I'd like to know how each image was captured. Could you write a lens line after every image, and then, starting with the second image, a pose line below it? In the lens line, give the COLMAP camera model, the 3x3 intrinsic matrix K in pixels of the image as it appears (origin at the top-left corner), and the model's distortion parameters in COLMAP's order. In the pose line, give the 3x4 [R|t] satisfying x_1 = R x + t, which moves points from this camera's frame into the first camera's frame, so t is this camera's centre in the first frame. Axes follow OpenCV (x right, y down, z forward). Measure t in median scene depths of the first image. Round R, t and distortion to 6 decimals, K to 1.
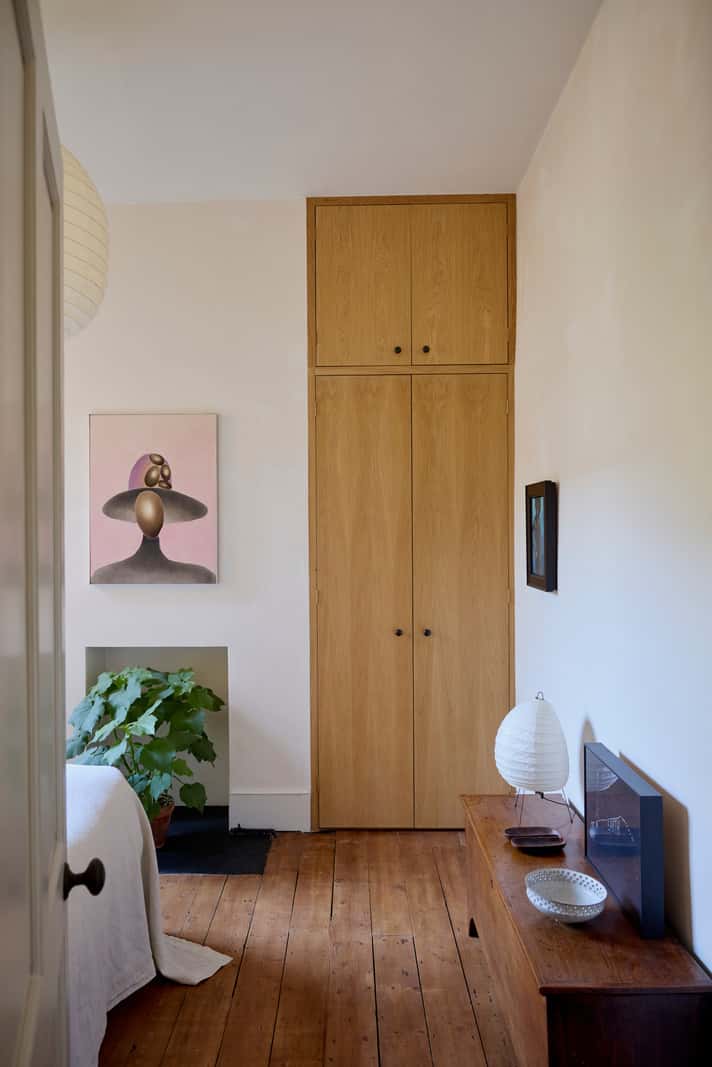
lens RADIAL K [[720.8, 0, 356.6], [0, 720.8, 531.5], [0, 0, 1]] dist [-0.004276, -0.003835]
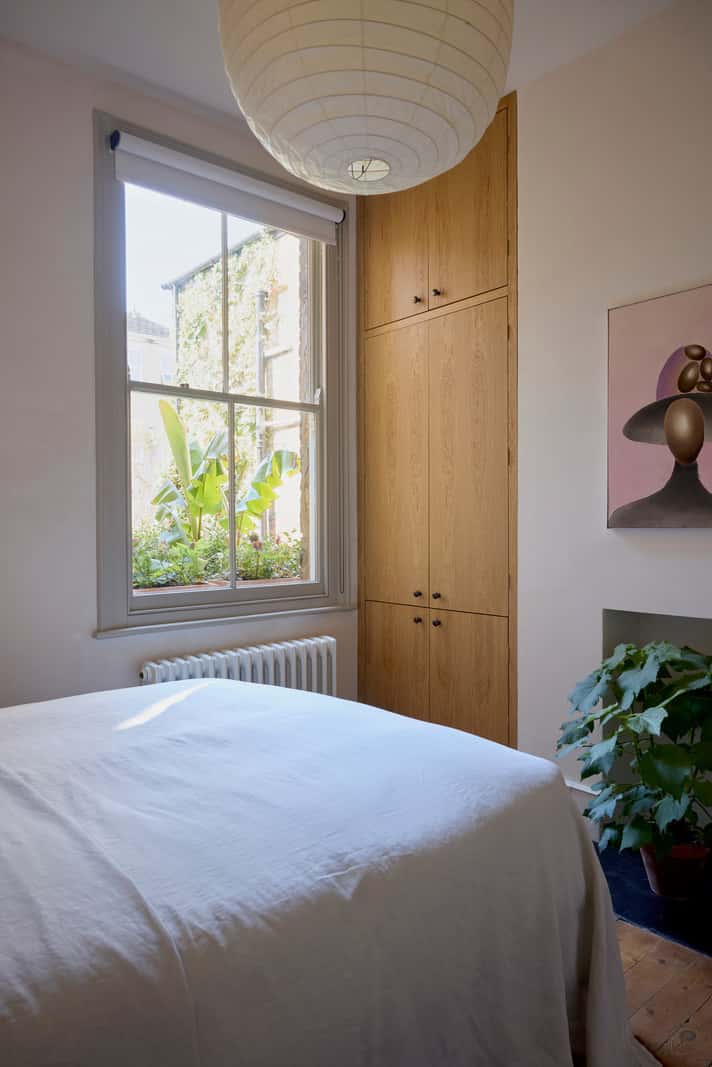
lens RADIAL K [[720.8, 0, 356.4], [0, 720.8, 531.0], [0, 0, 1]] dist [-0.004276, -0.003835]
pose [[0.649486, 0.011242, -0.760290, 0.045725], [-0.006868, 0.999937, 0.008918, 0.071389], [0.760343, -0.000571, 0.649522, 0.290005]]
